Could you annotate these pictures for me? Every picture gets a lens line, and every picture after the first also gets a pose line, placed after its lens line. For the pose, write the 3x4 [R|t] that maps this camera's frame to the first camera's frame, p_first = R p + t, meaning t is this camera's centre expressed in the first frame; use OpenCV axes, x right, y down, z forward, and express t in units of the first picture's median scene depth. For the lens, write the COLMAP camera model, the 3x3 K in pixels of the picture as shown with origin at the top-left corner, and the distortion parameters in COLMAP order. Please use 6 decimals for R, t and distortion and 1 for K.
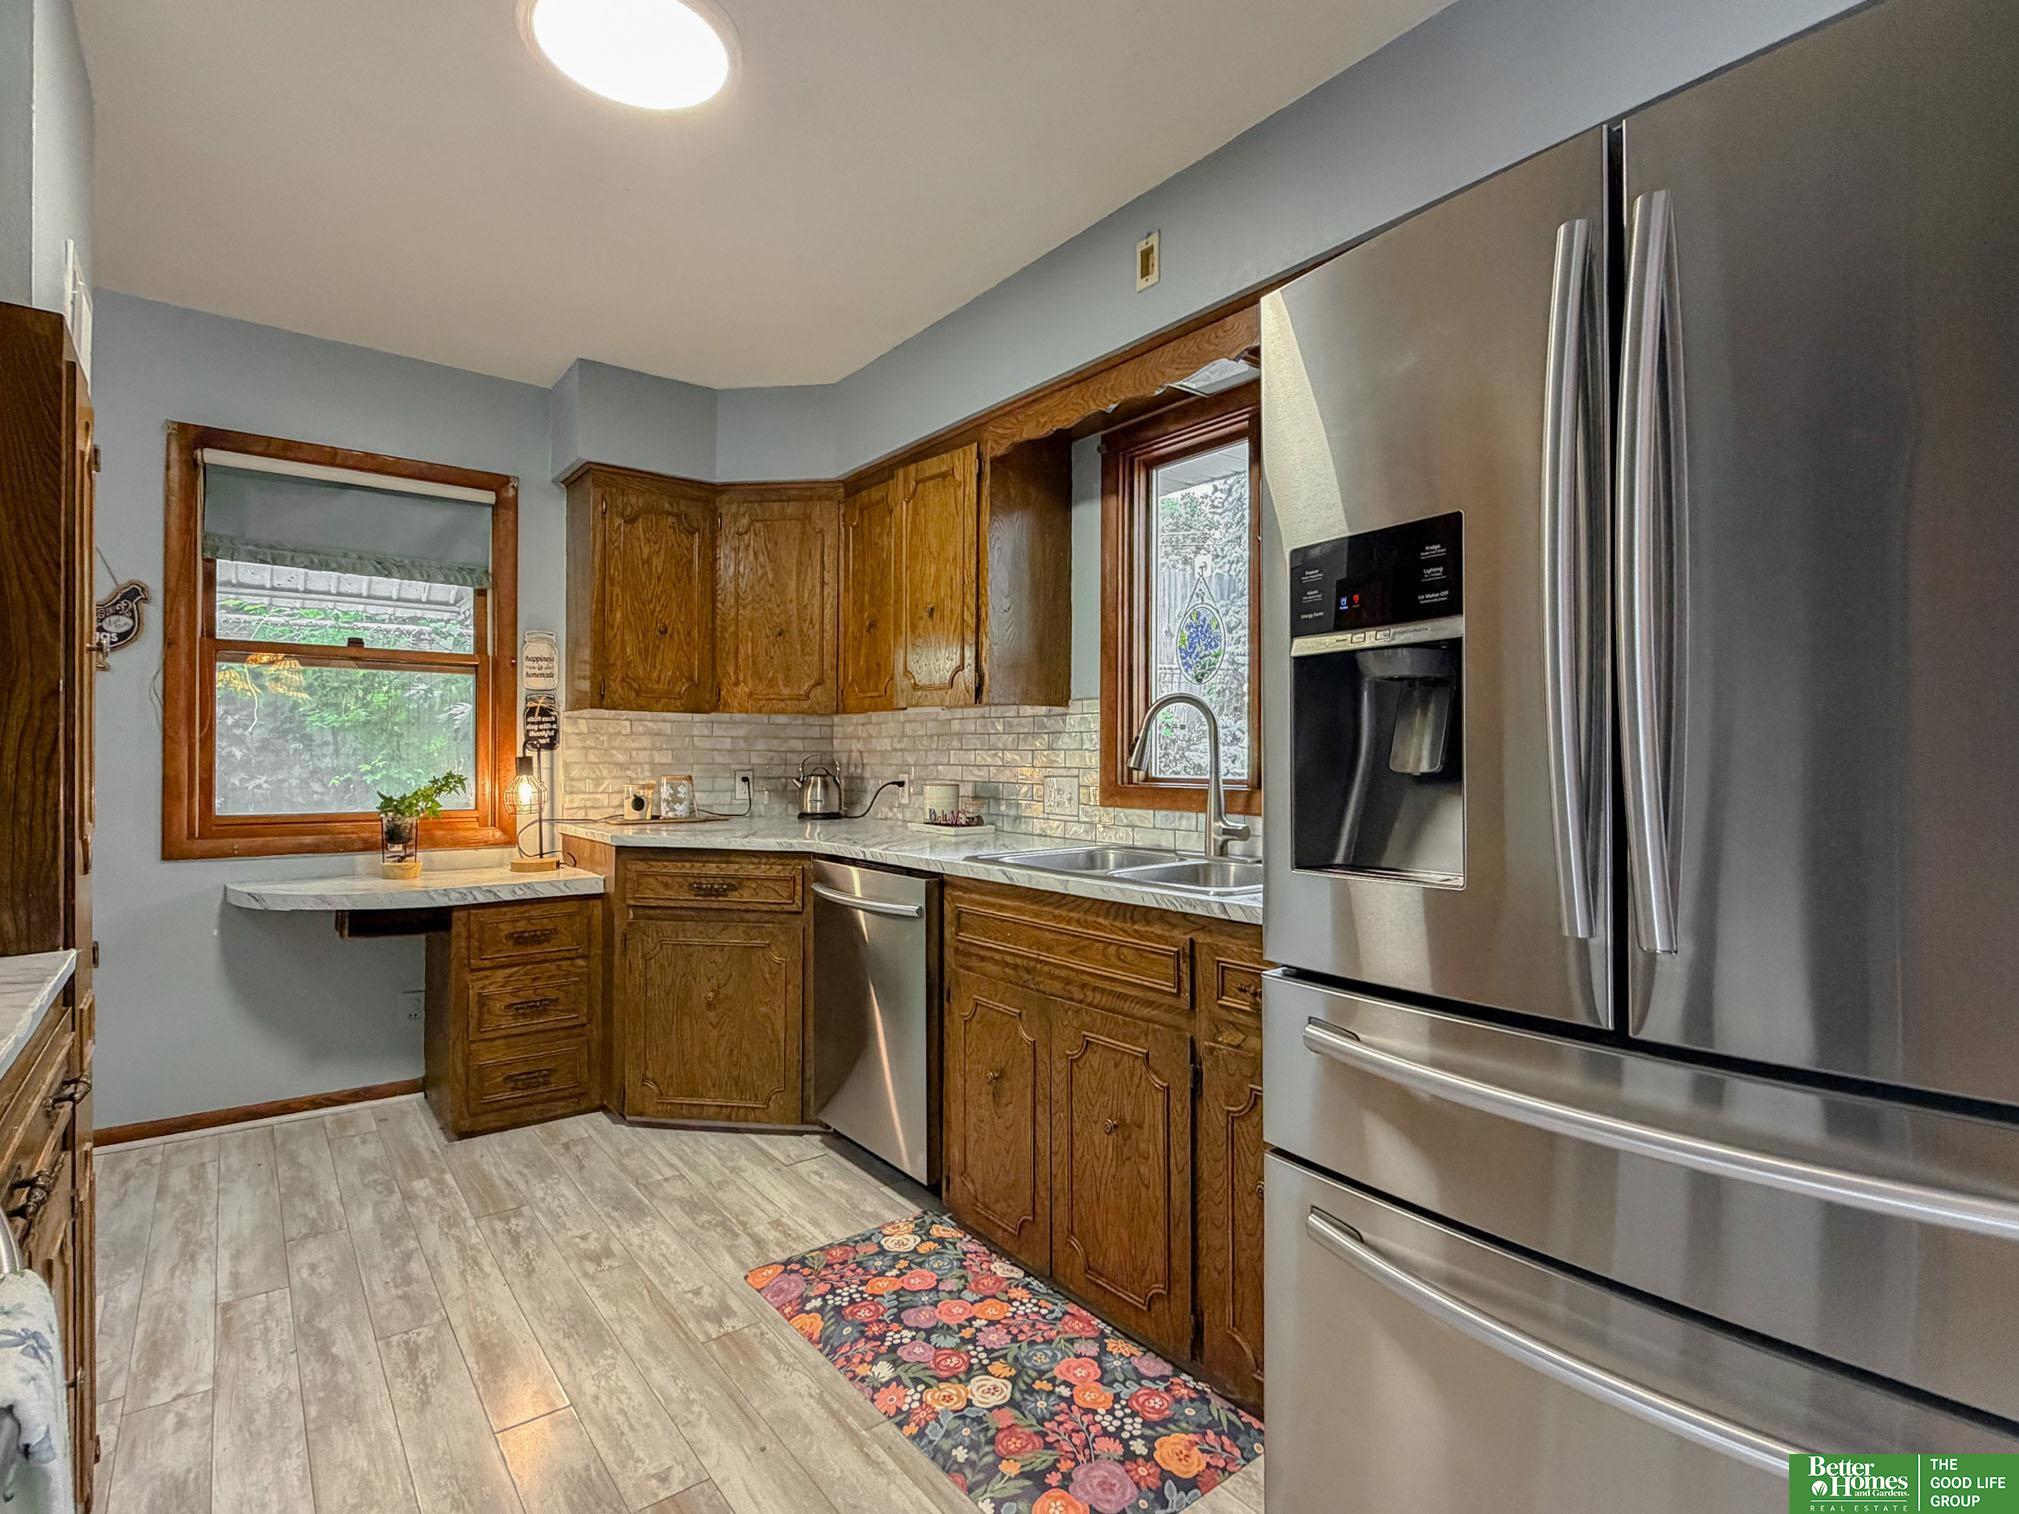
lens RADIAL K [[999.0, 0, 1007.7], [0, 999.0, 758.7], [0, 0, 1]] dist [0.001497, -0.002329]
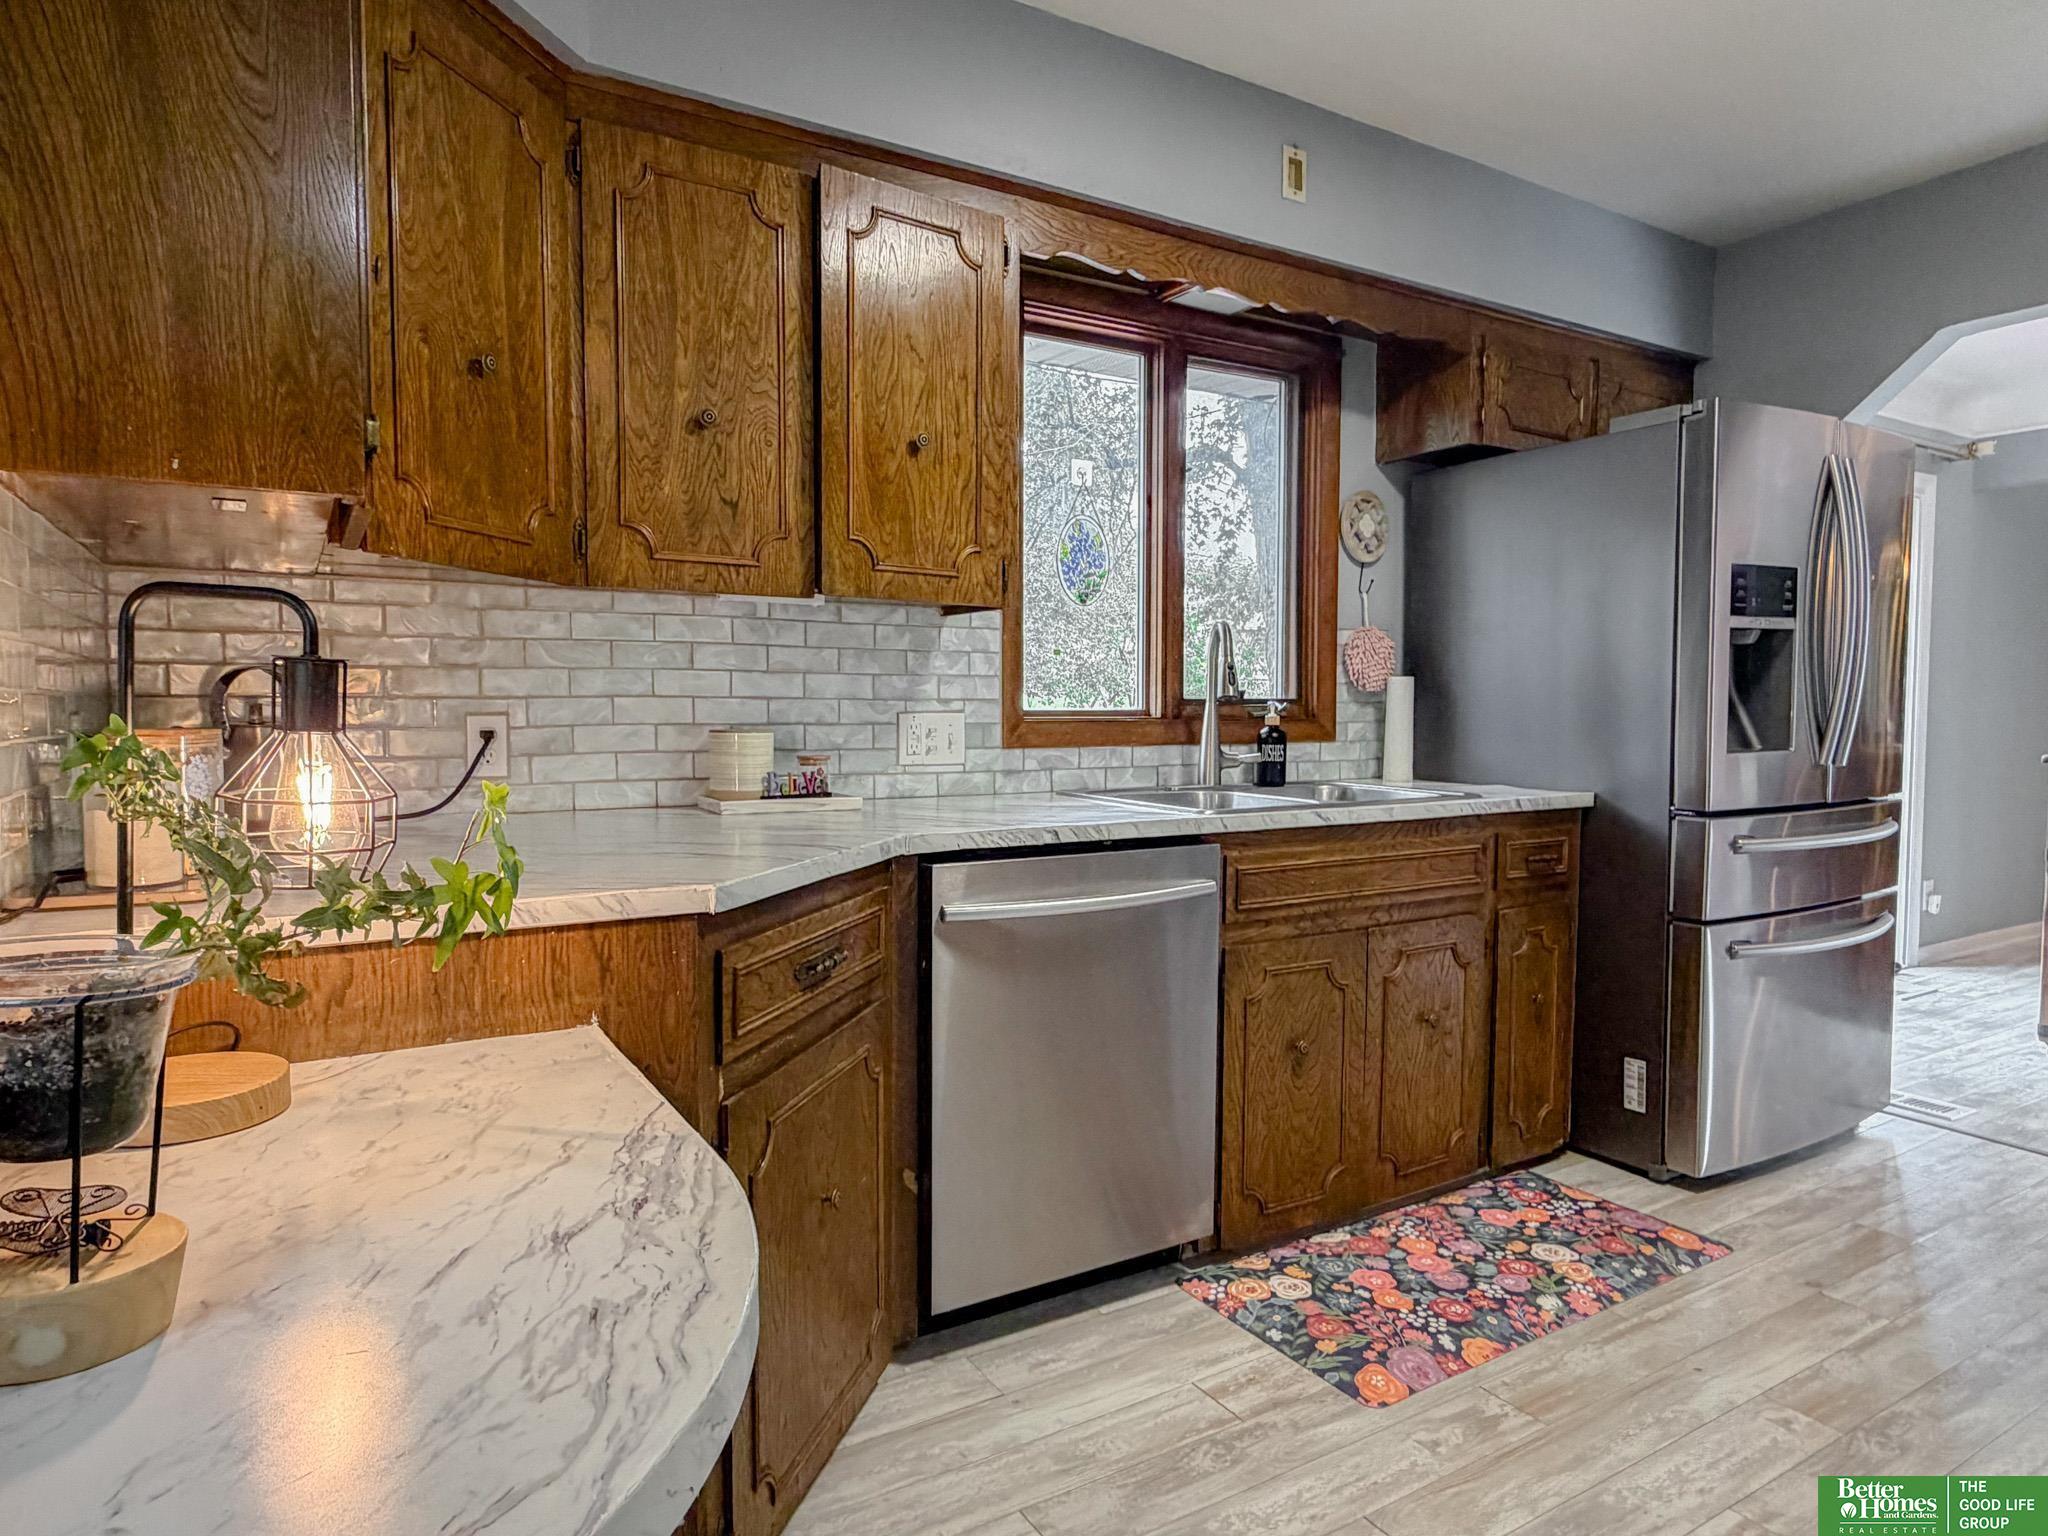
lens RADIAL K [[1214.9, 0, 1018.3], [0, 1214.9, 776.1], [0, 0, 1]] dist [0.000277, -0.000336]
pose [[0.115174, -0.062330, 0.991388, -1.021815], [-0.000559, 0.998025, 0.062812, 0.011090], [-0.993345, -0.007788, 0.114911, 1.051180]]
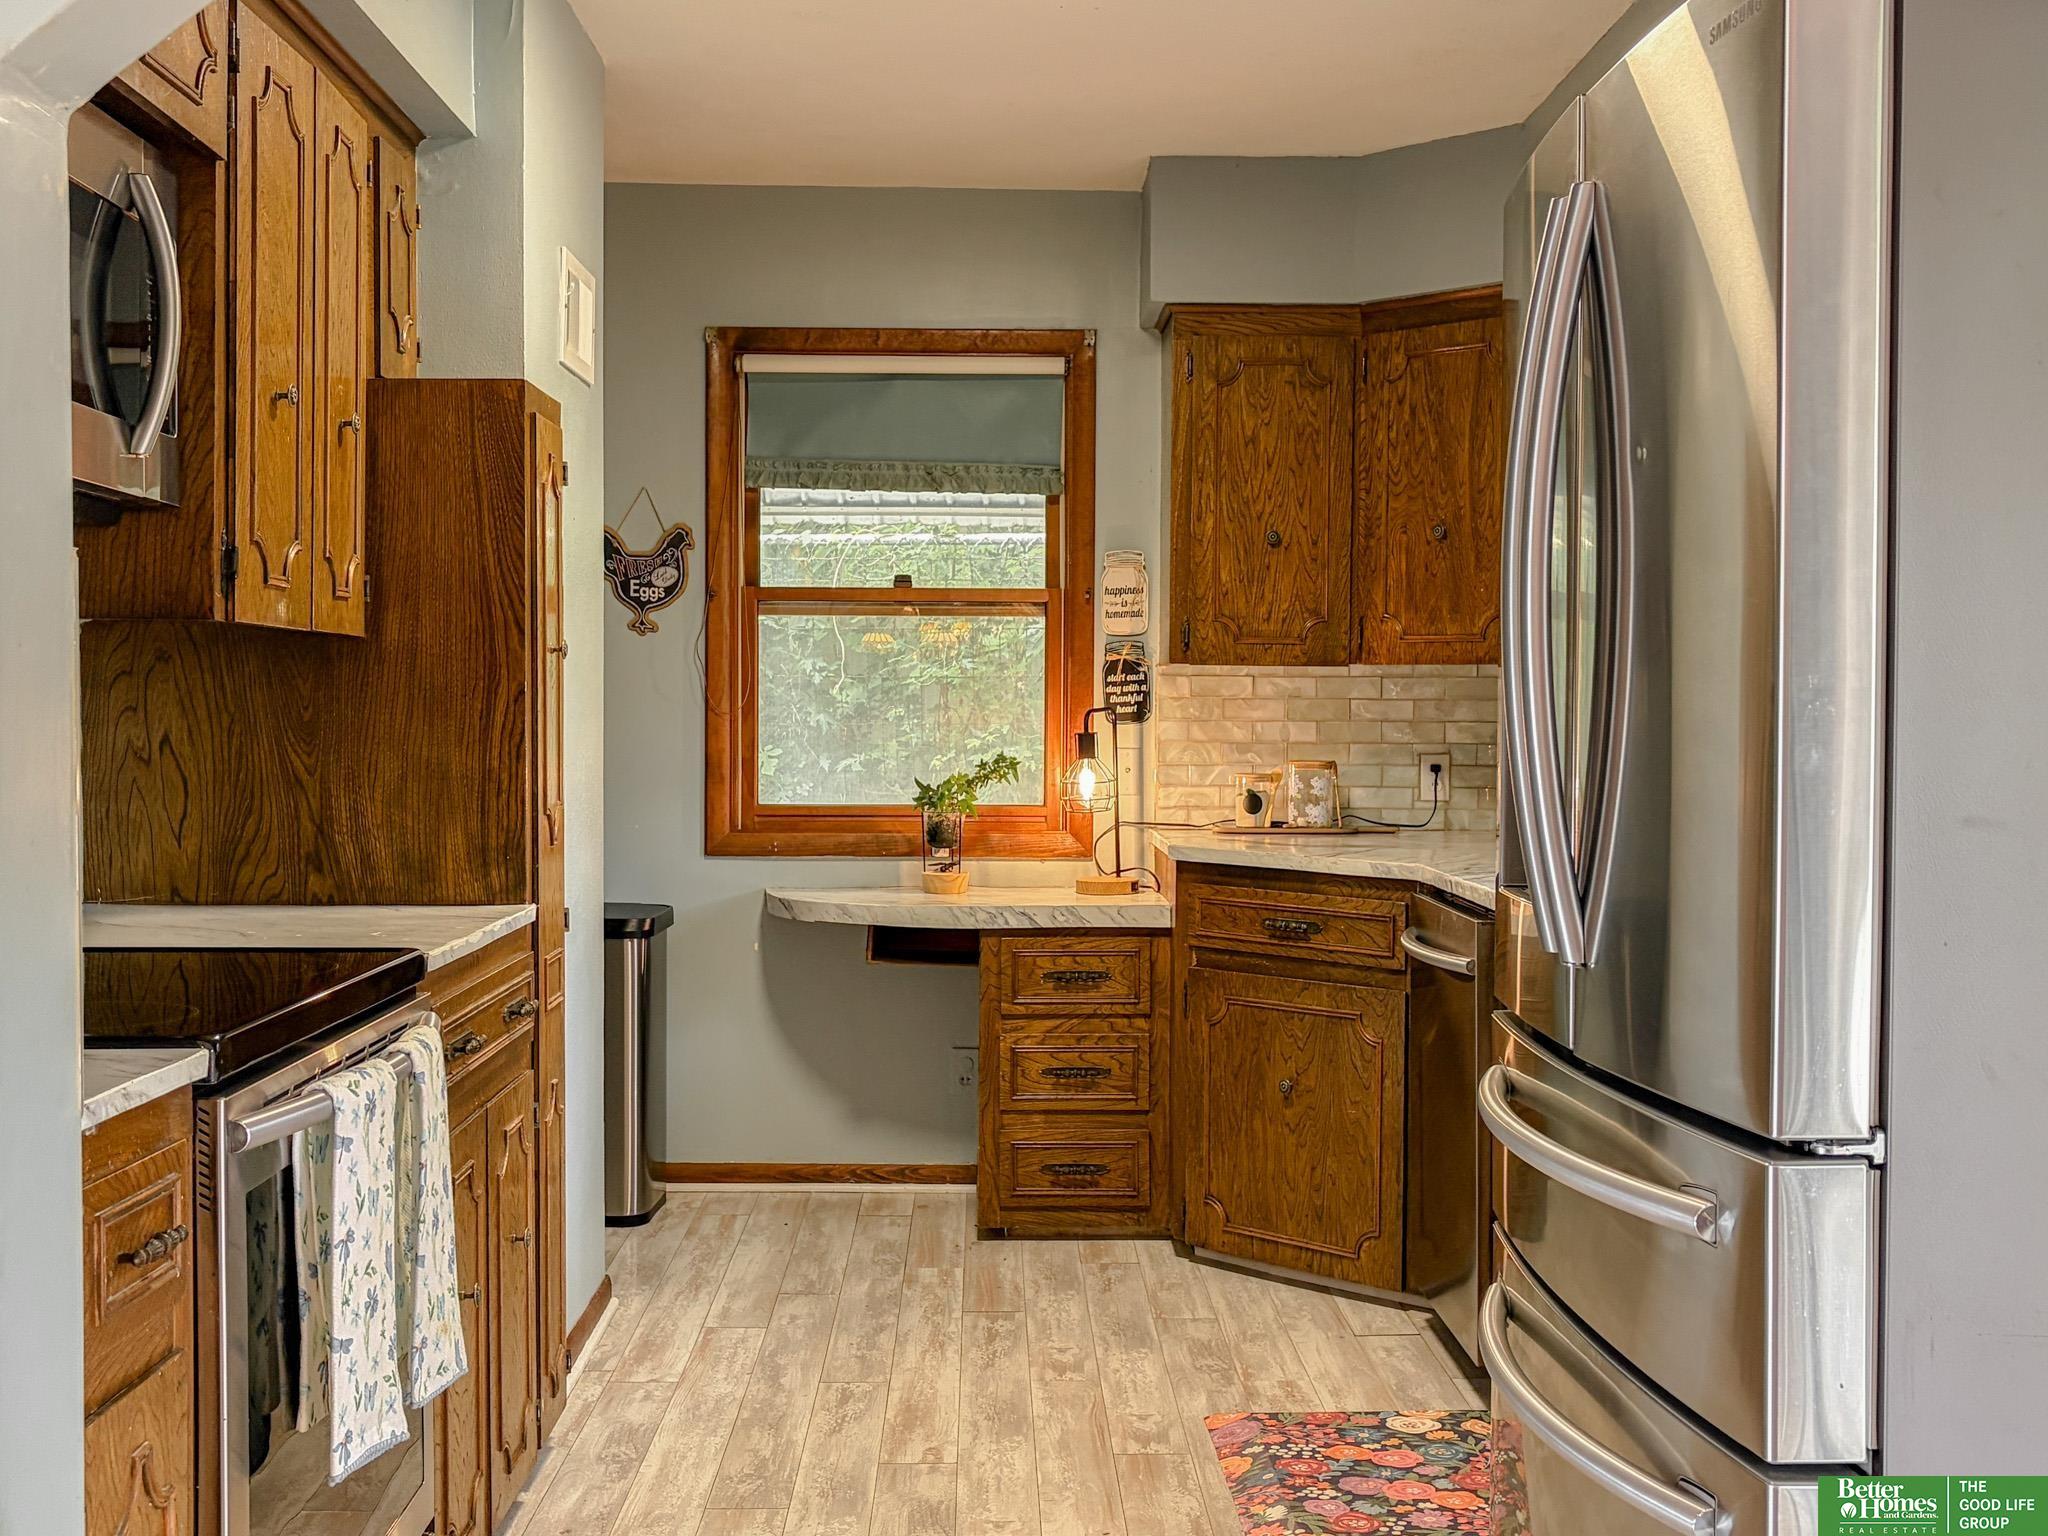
lens RADIAL K [[2268.2, 0, 1024.0], [0, 2268.2, 768.0], [0, 0, 1]] dist [0.084841, -0.358934]
pose [[0.799239, 0.014356, -0.600842, 0.607167], [-0.000400, 0.999727, 0.023354, -0.019609], [0.601013, -0.018426, 0.799027, -0.430342]]
